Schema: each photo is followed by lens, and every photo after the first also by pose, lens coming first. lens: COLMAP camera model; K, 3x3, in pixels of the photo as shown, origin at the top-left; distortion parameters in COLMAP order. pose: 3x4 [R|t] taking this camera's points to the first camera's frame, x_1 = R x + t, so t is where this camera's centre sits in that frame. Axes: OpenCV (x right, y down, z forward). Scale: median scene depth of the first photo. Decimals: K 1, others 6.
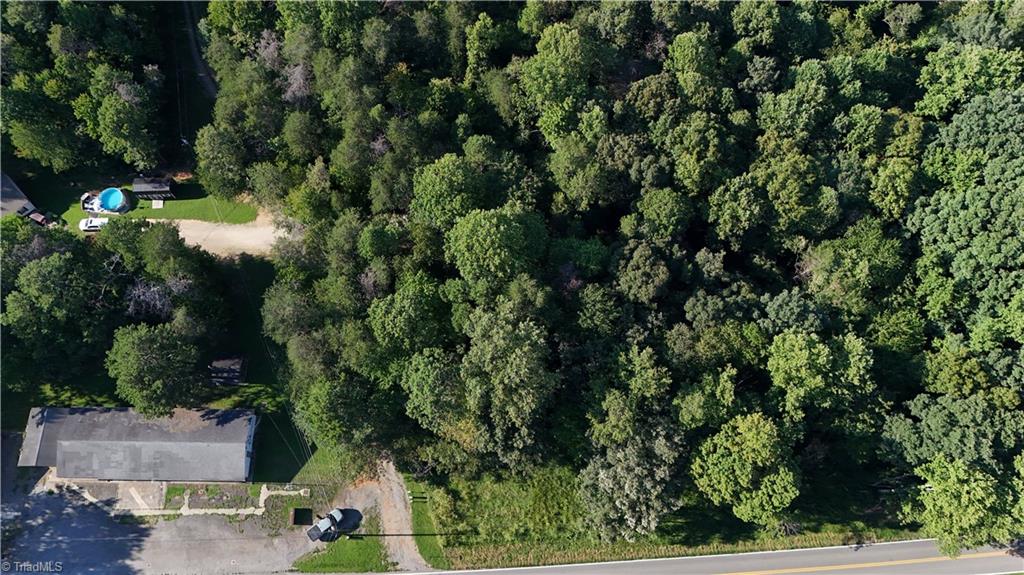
lens RADIAL K [[750.0, 0, 512.0], [0, 750.0, 287.5], [0, 0, 1]] dist [0.092018, -0.103162]
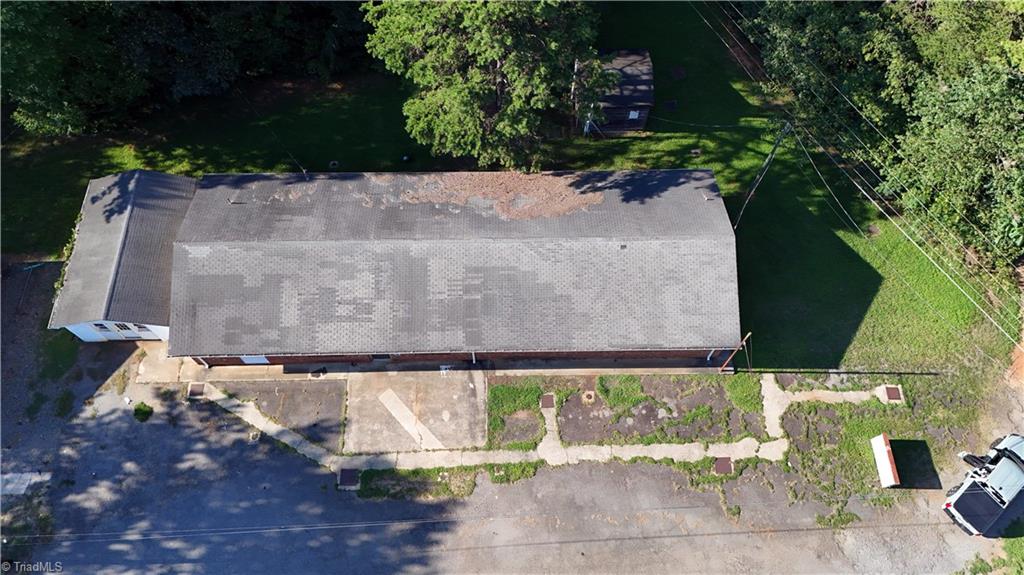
lens RADIAL K [[750.0, 0, 512.0], [0, 750.0, 287.5], [0, 0, 1]] dist [0.092018, -0.103162]
pose [[0.999376, -0.032810, 0.013110, -0.447298], [0.034131, 0.992400, -0.118228, 0.259493], [-0.009131, 0.118601, 0.992900, 0.666282]]
